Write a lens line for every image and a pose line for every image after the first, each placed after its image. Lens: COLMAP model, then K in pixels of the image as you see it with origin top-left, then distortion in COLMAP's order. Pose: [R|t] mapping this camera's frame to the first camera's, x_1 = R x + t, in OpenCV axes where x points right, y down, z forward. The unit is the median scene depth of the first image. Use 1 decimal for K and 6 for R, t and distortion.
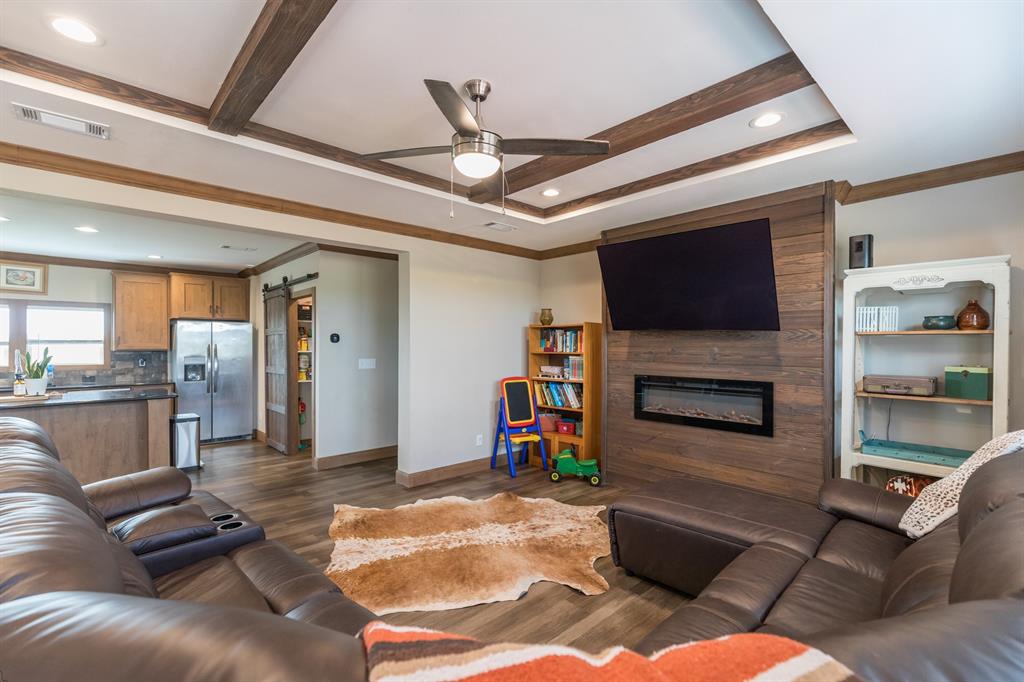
lens RADIAL K [[460.7, 0, 508.0], [0, 460.7, 342.1], [0, 0, 1]] dist [0.006945, -0.002039]
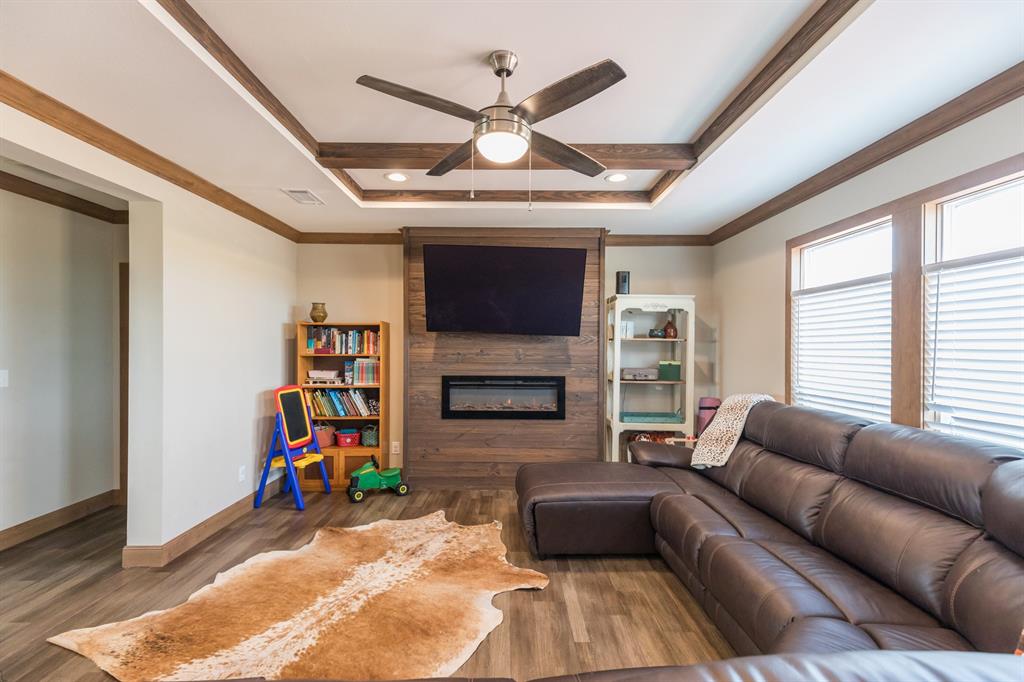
lens RADIAL K [[460.7, 0, 509.5], [0, 460.7, 342.7], [0, 0, 1]] dist [0.006945, -0.002039]
pose [[0.673888, 0.006332, 0.738807, -0.442014], [-0.009625, 0.999954, 0.000209, -0.004576], [-0.738771, -0.007252, 0.673917, 0.243026]]
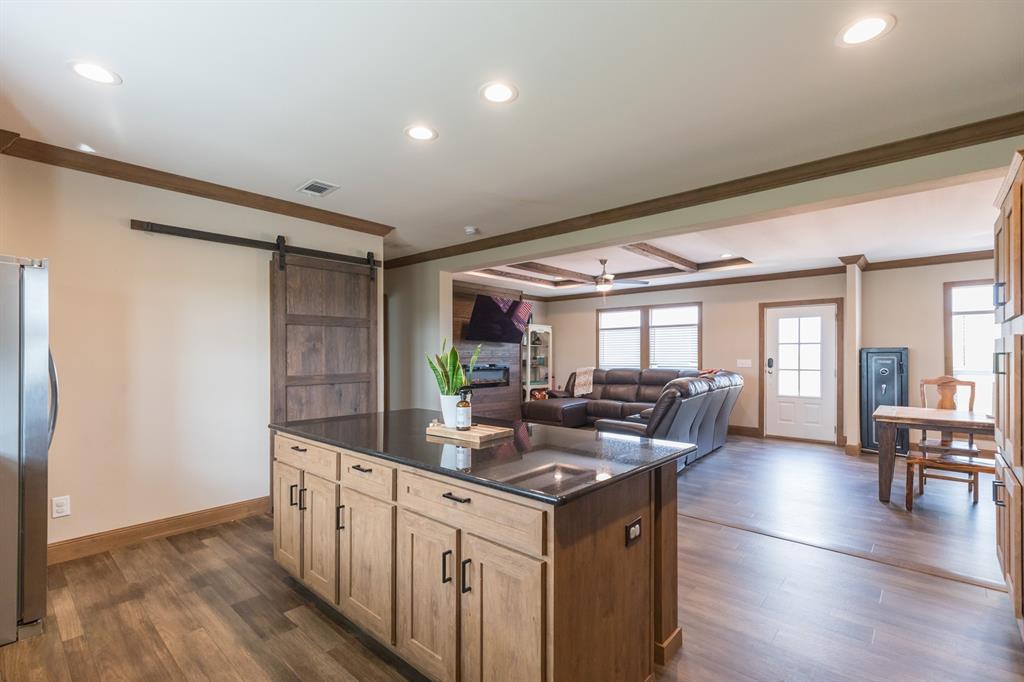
lens RADIAL K [[460.7, 0, 514.4], [0, 460.7, 349.1], [0, 0, 1]] dist [0.006945, -0.002039]
pose [[-0.099000, 0.013119, 0.995001, -1.815651], [-0.006966, 0.999879, -0.013876, 0.037750], [-0.995063, -0.008305, -0.098896, 1.150513]]
